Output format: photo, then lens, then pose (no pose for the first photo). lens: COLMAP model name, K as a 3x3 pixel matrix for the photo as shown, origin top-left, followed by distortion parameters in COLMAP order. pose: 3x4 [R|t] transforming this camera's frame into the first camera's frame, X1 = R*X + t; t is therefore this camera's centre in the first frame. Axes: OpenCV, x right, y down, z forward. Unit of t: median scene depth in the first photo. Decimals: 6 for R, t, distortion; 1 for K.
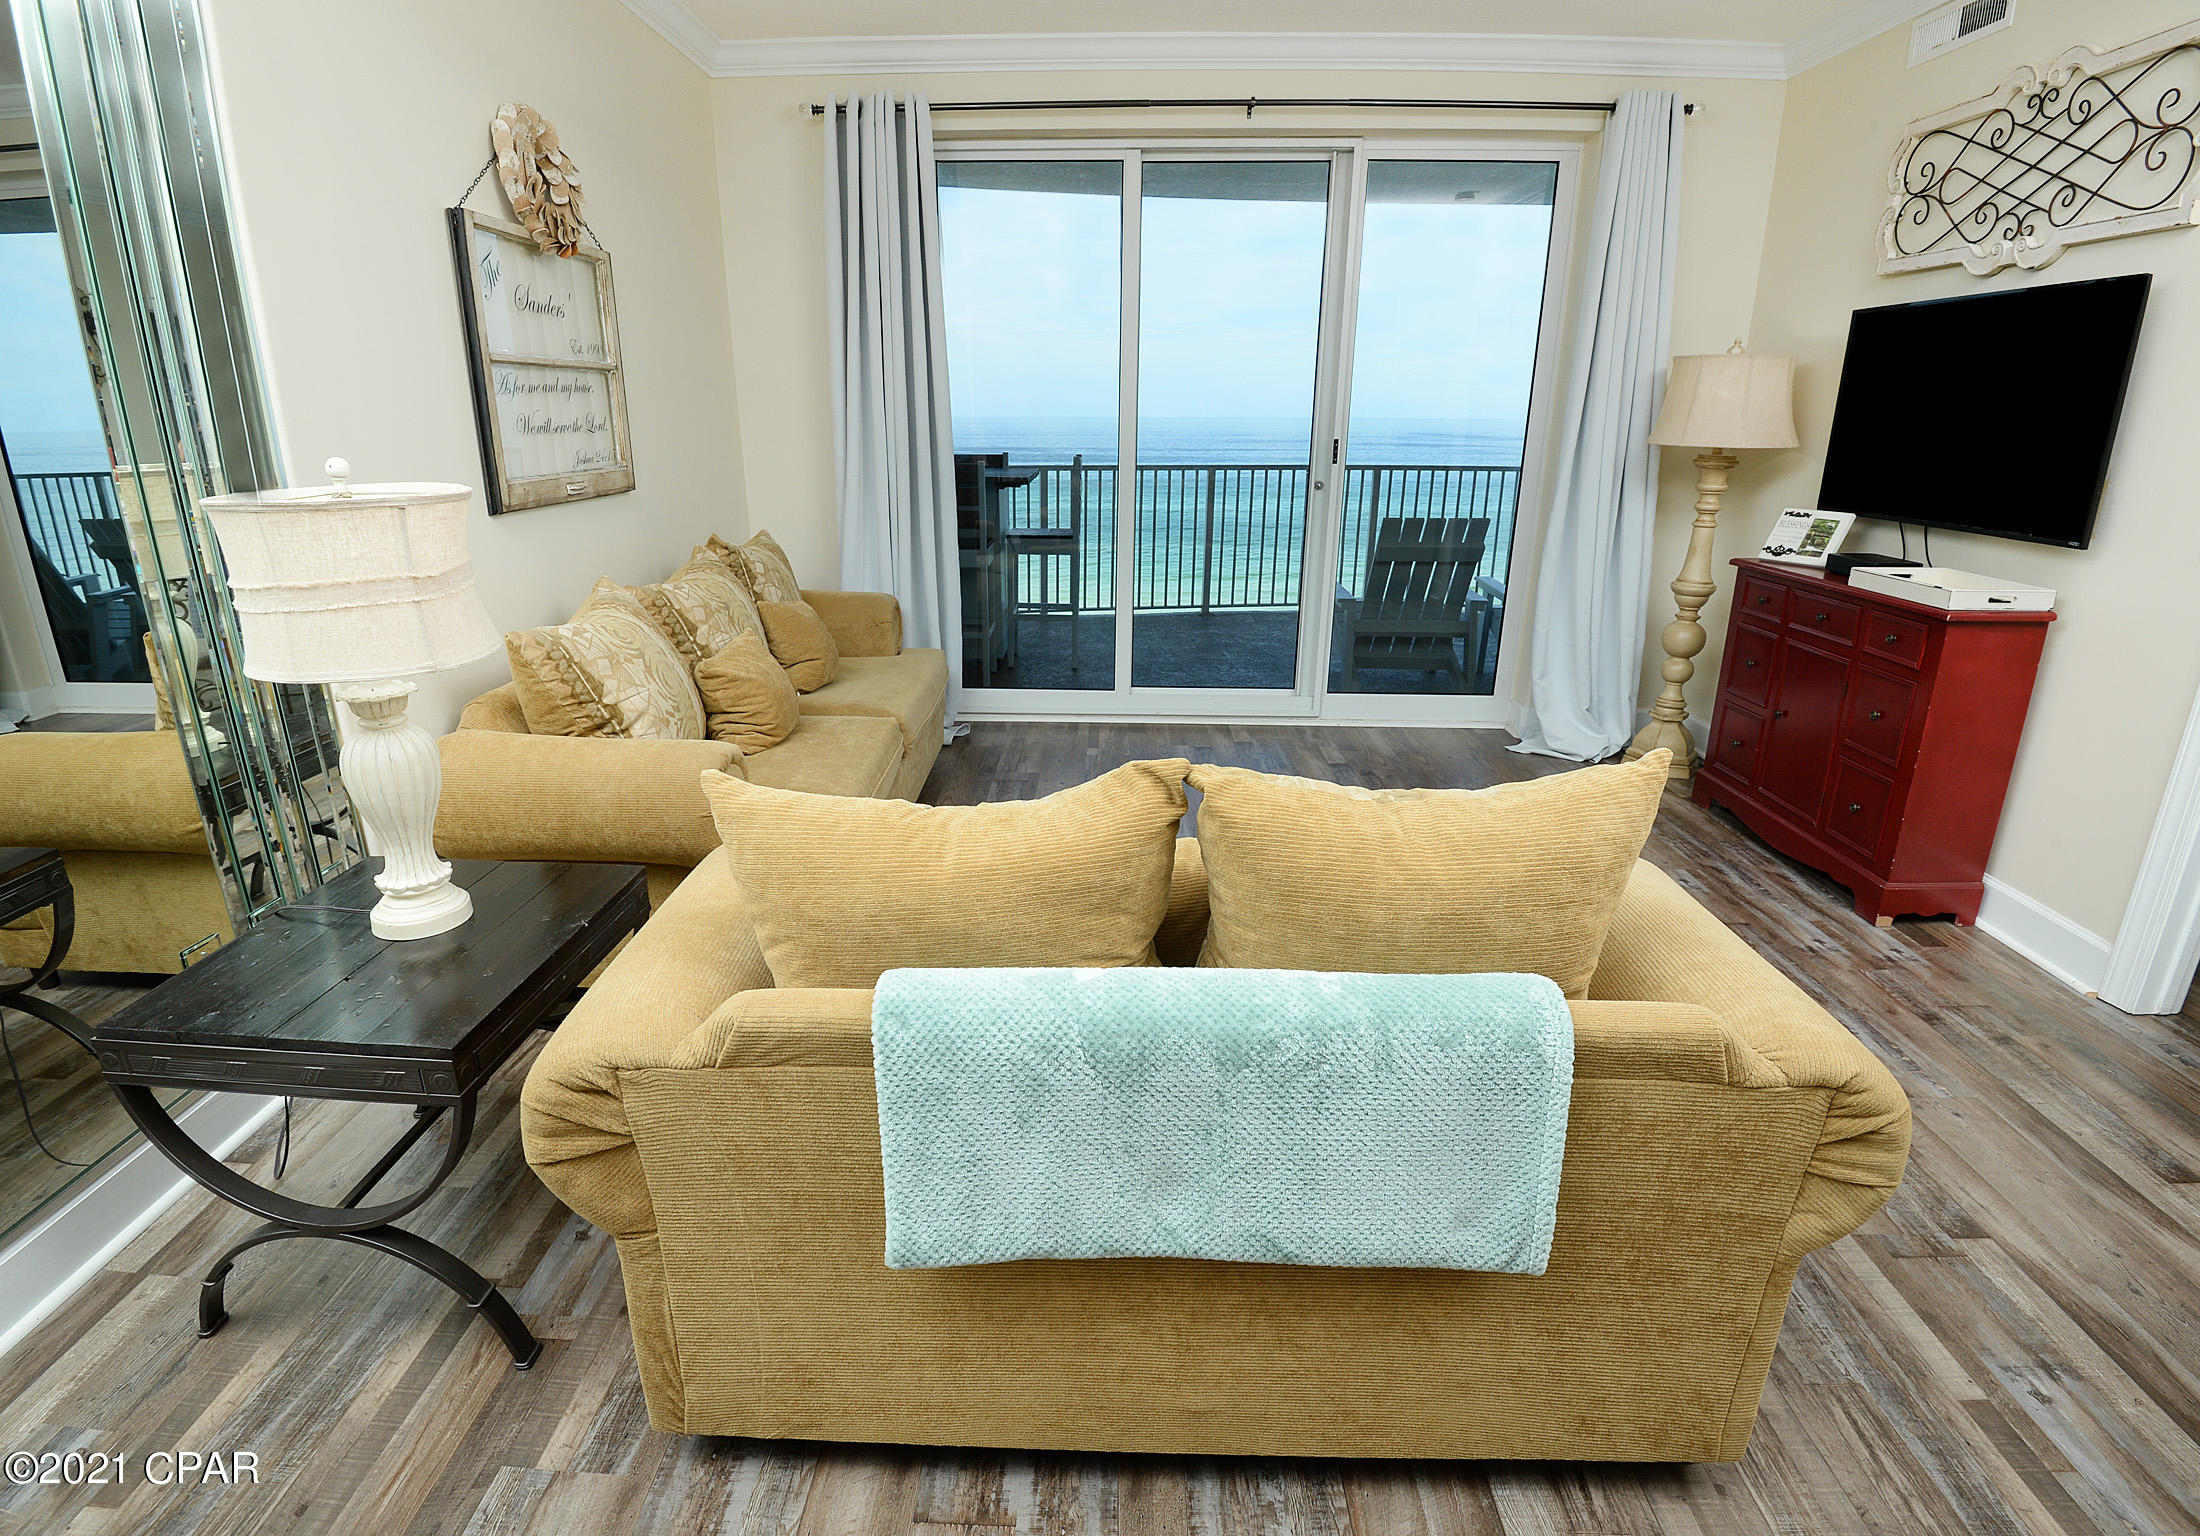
lens RADIAL K [[1048.9, 0, 1068.2], [0, 1048.9, 779.6], [0, 0, 1]] dist [-0.043079, -0.002533]
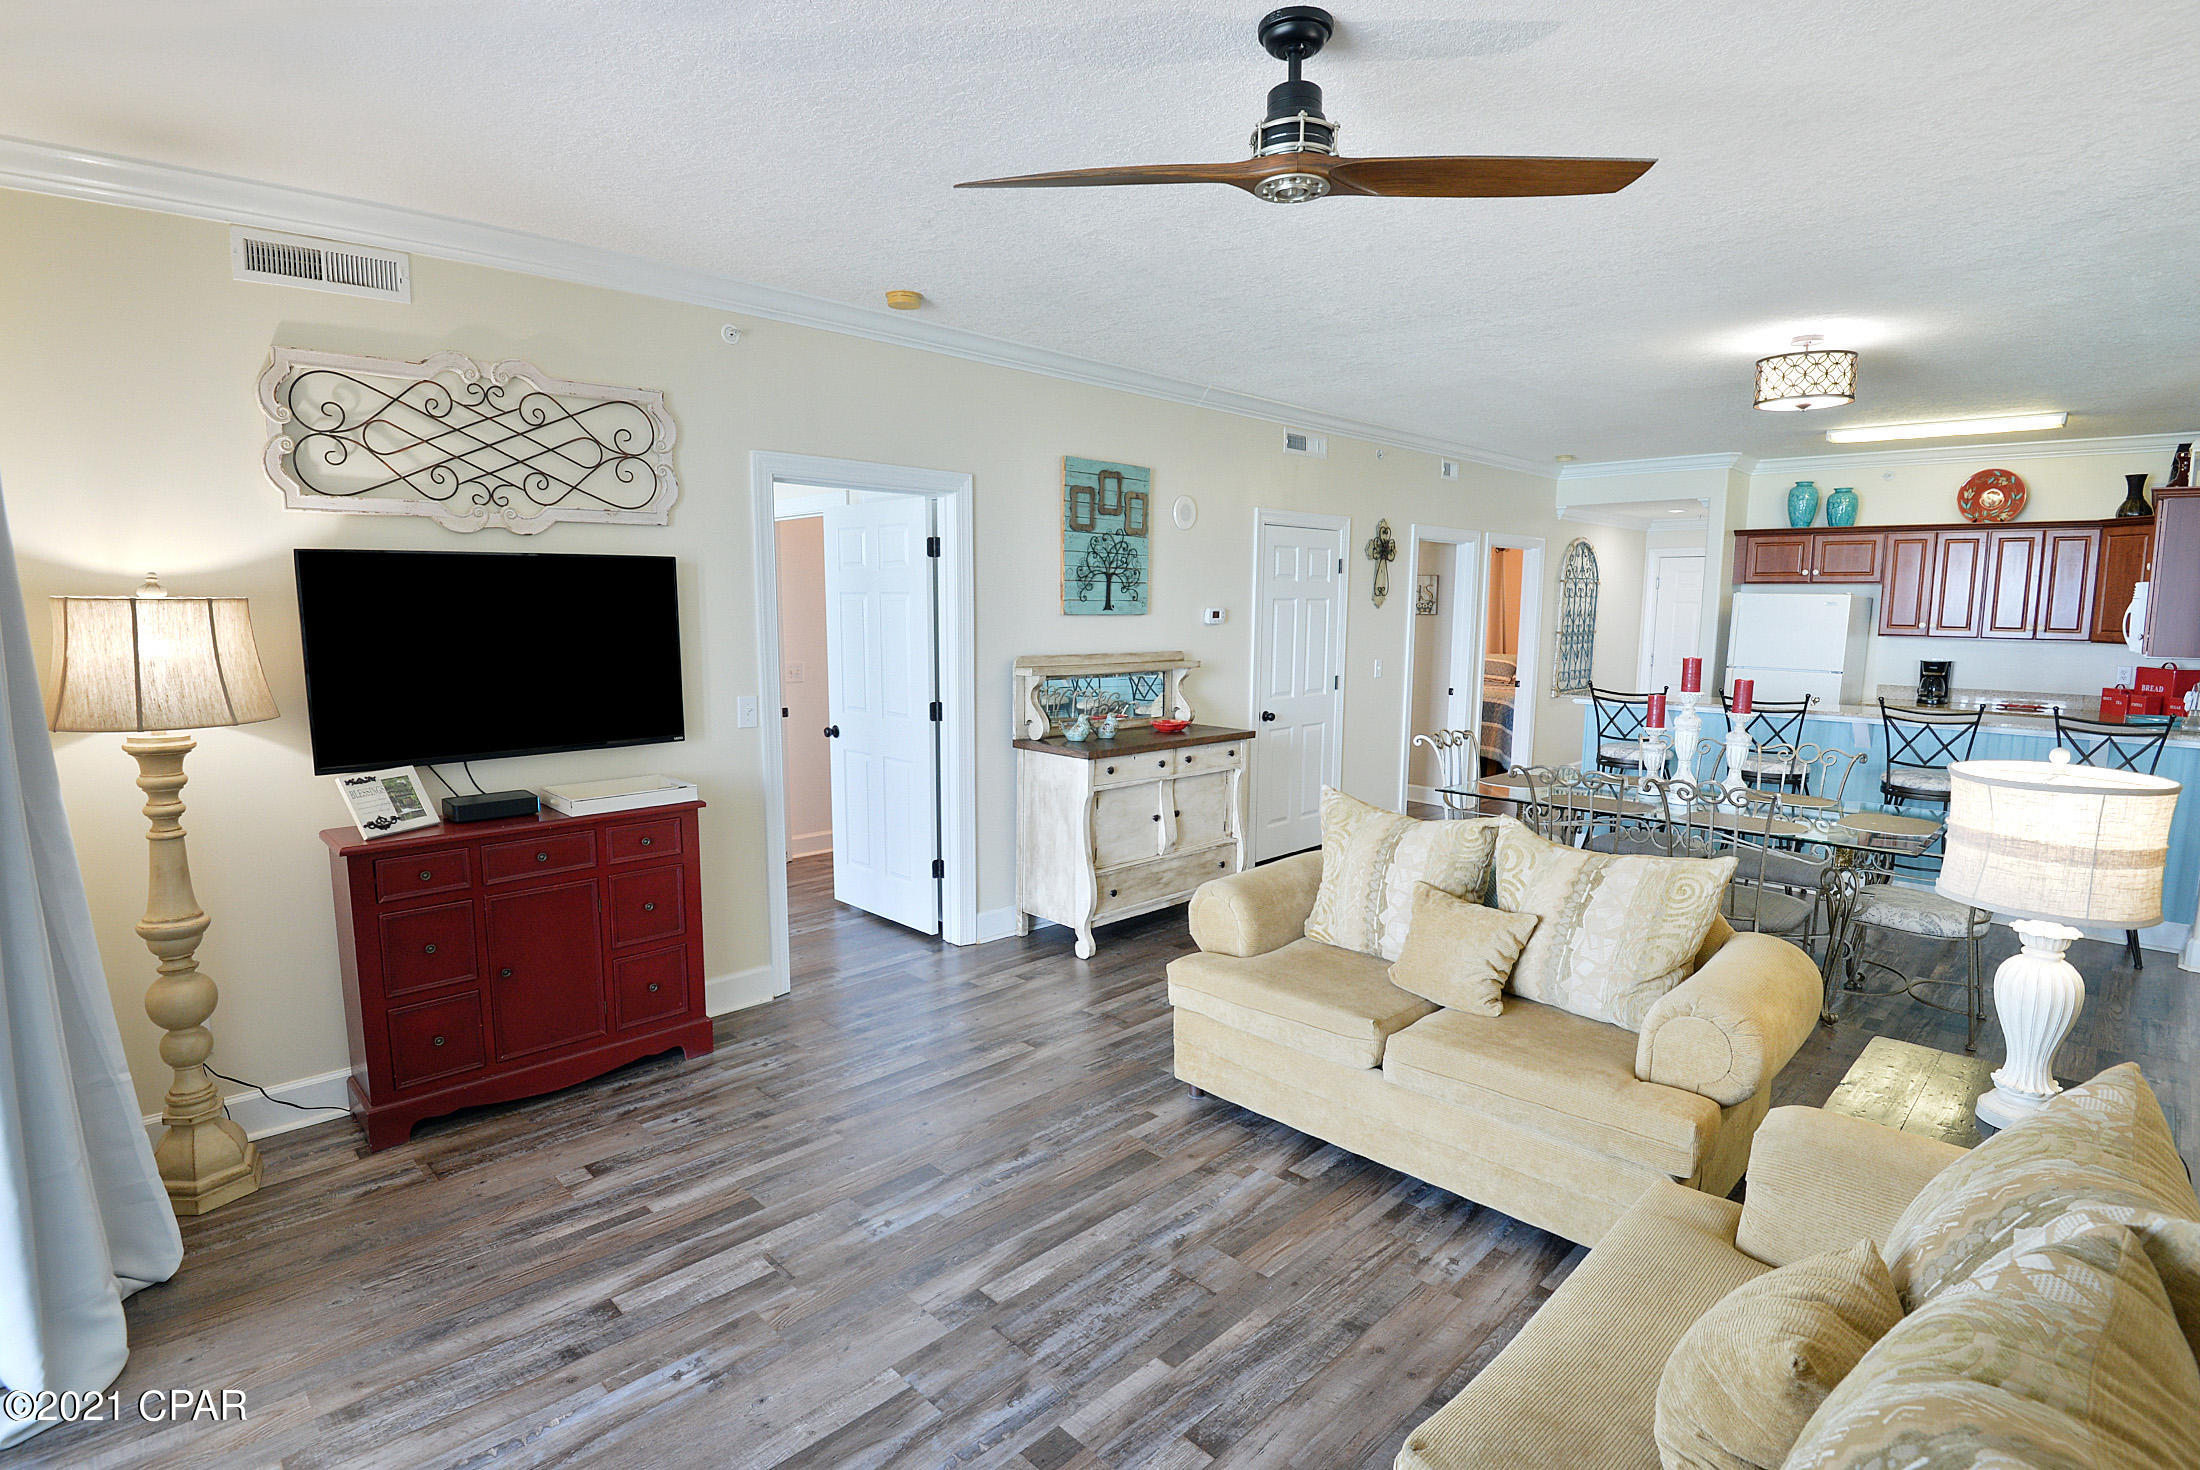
lens RADIAL K [[1075.3, 0, 1099.0], [0, 1075.3, 750.4], [0, 0, 1]] dist [-0.027068, -0.005998]
pose [[-0.736317, -0.095957, 0.669798, -0.329134], [0.217606, 0.903724, 0.368687, -0.482028], [-0.640691, 0.417223, -0.644547, 1.189557]]
